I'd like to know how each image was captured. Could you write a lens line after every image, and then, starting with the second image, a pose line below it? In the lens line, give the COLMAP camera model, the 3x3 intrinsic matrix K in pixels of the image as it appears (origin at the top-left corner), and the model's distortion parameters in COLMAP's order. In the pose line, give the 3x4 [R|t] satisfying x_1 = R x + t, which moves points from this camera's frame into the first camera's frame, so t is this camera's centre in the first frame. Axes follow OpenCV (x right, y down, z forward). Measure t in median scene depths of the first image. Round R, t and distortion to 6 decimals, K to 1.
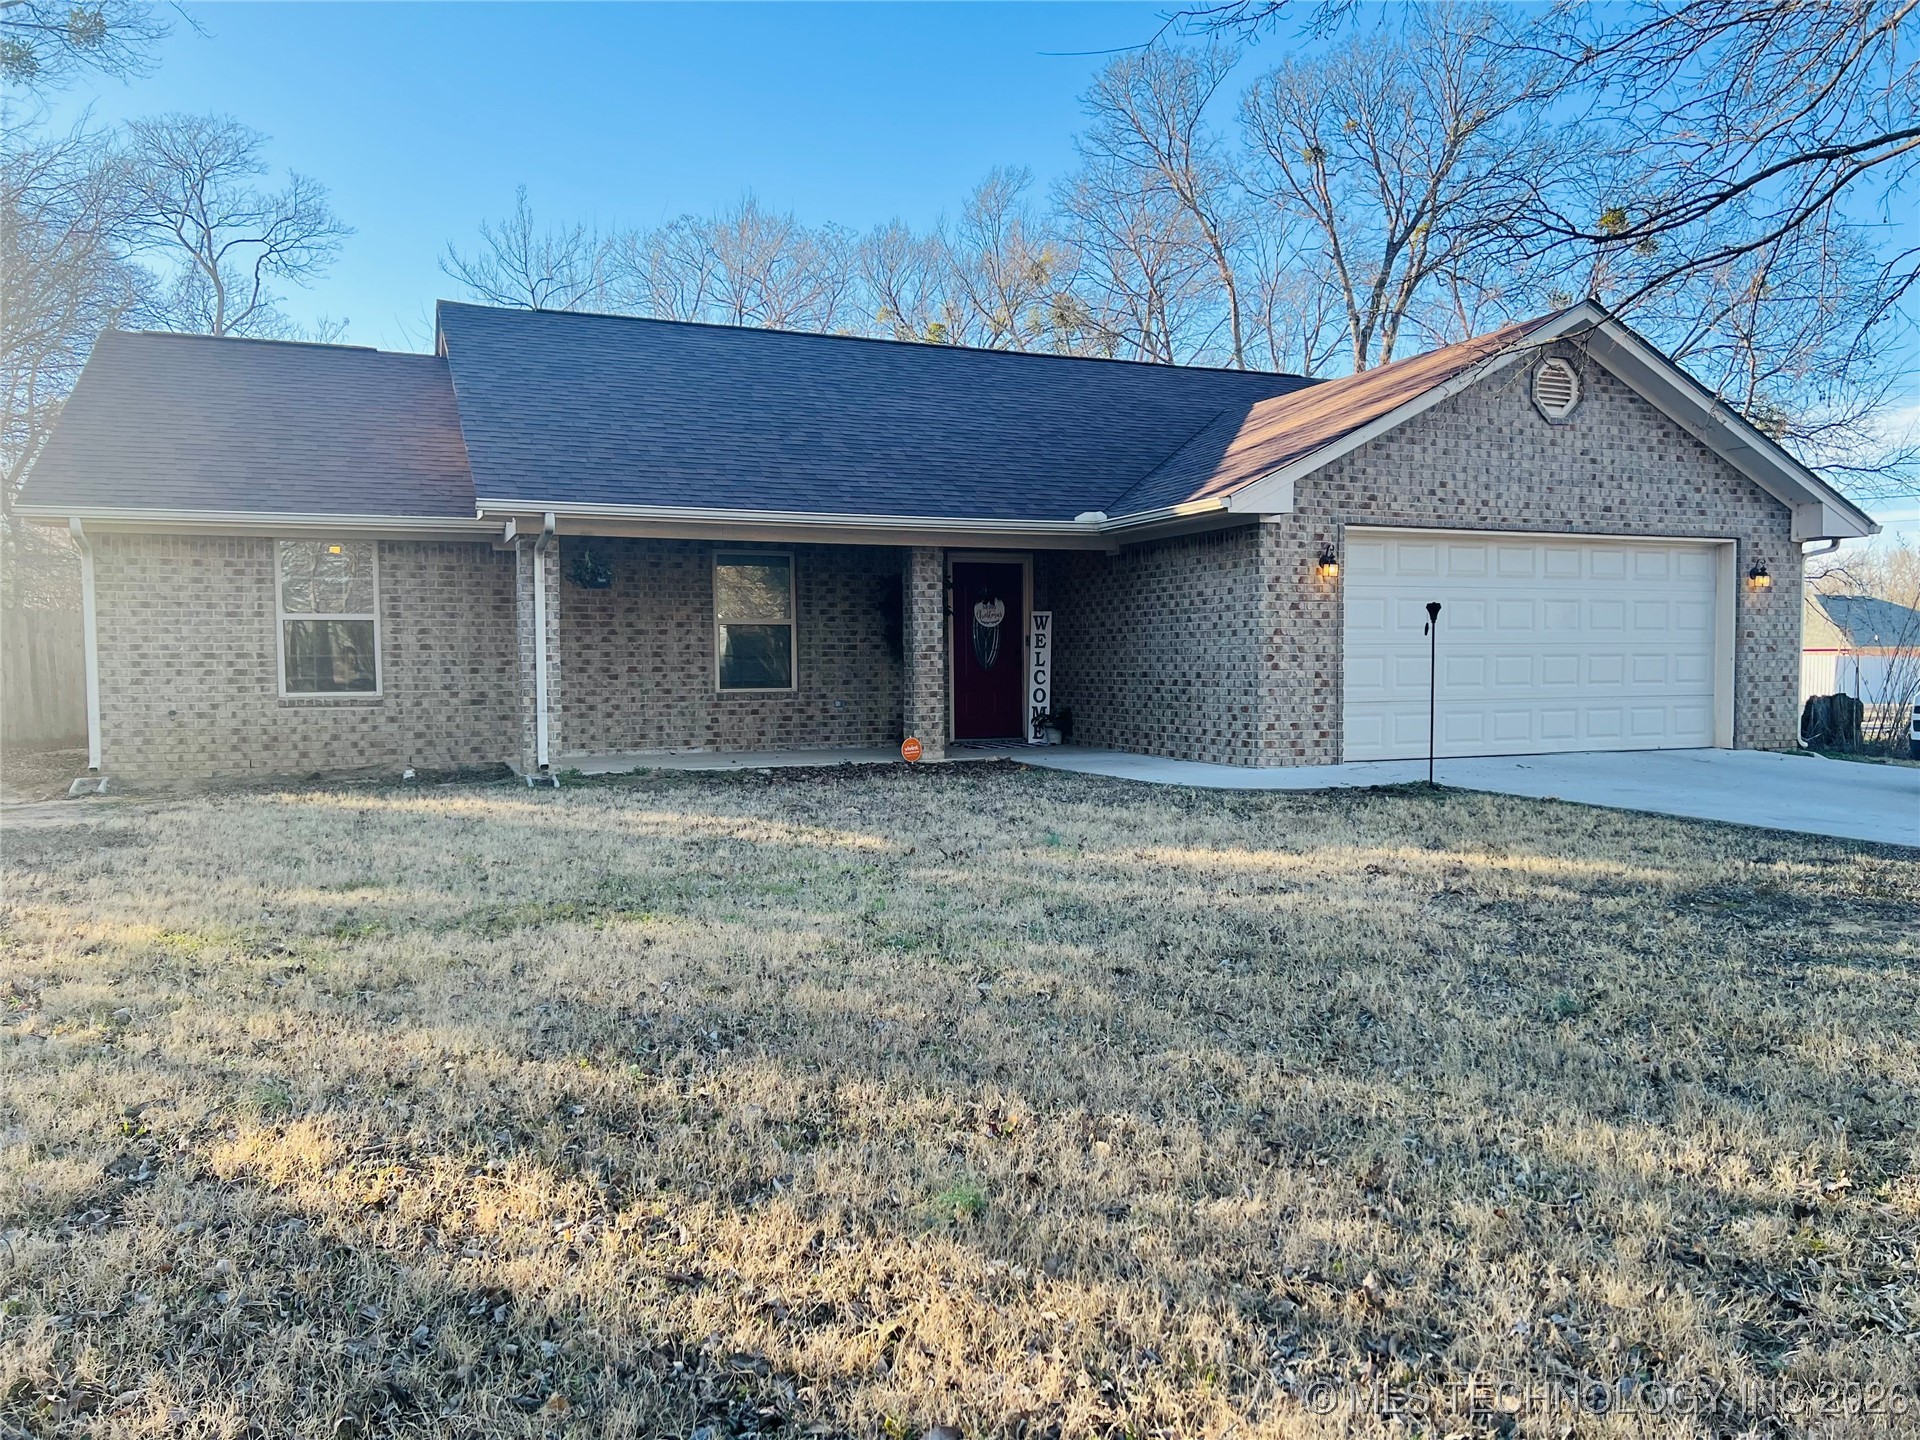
lens RADIAL K [[1466.1, 0, 954.2], [0, 1466.1, 722.7], [0, 0, 1]] dist [0.063232, -0.054663]
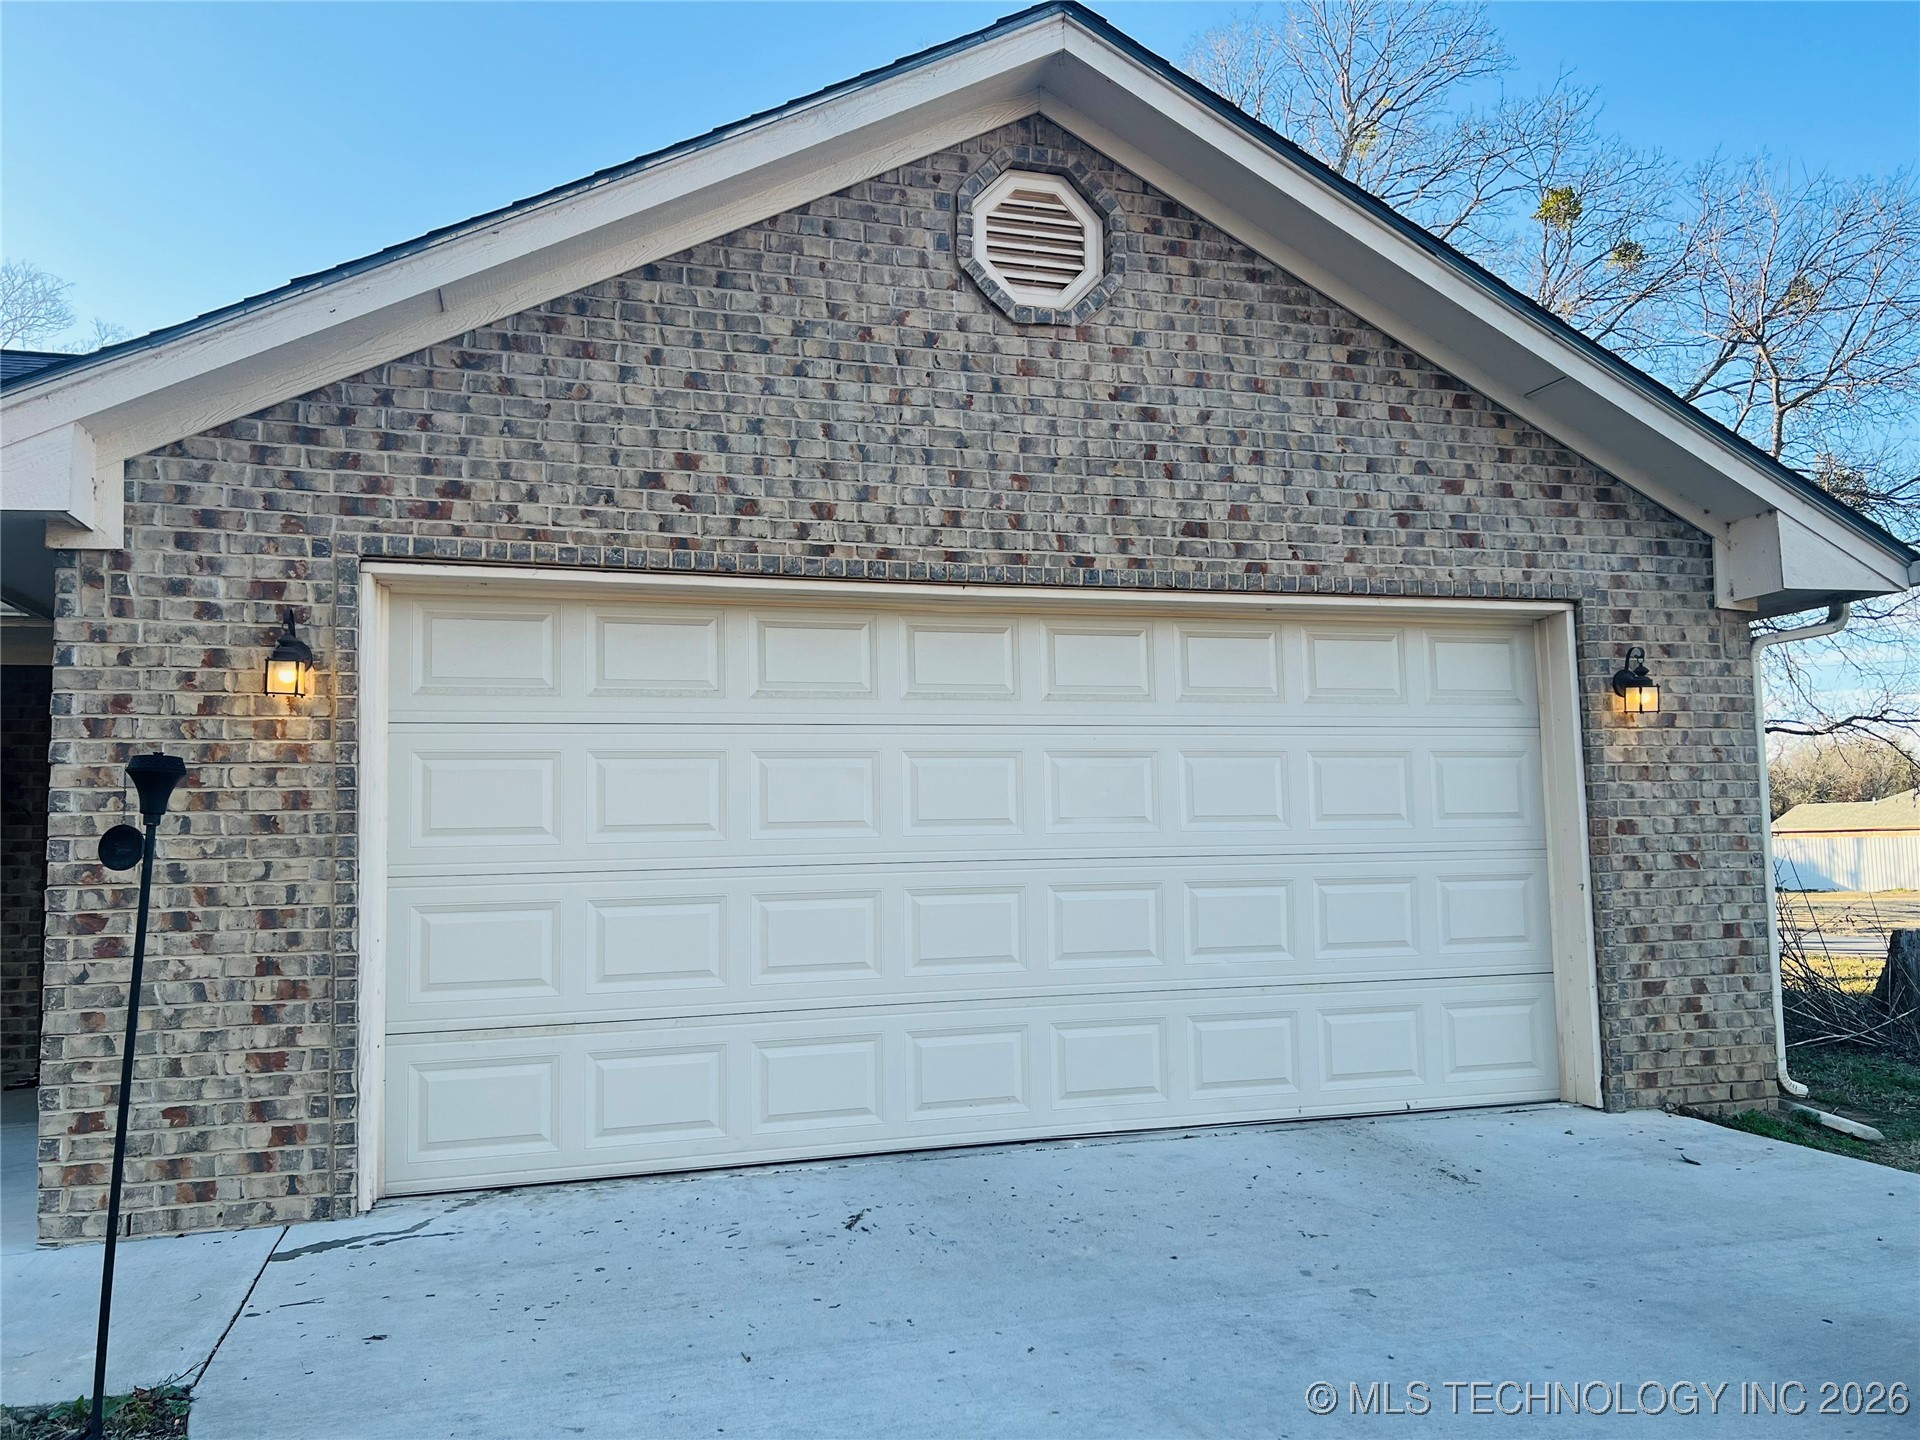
lens RADIAL K [[1466.1, 0, 949.3], [0, 1466.1, 740.6], [0, 0, 1]] dist [0.063232, -0.054663]
pose [[0.993535, -0.025521, -0.110623, 0.416244], [0.012351, 0.992920, -0.118144, -0.038832], [0.112855, 0.116014, 0.986815, 0.597277]]
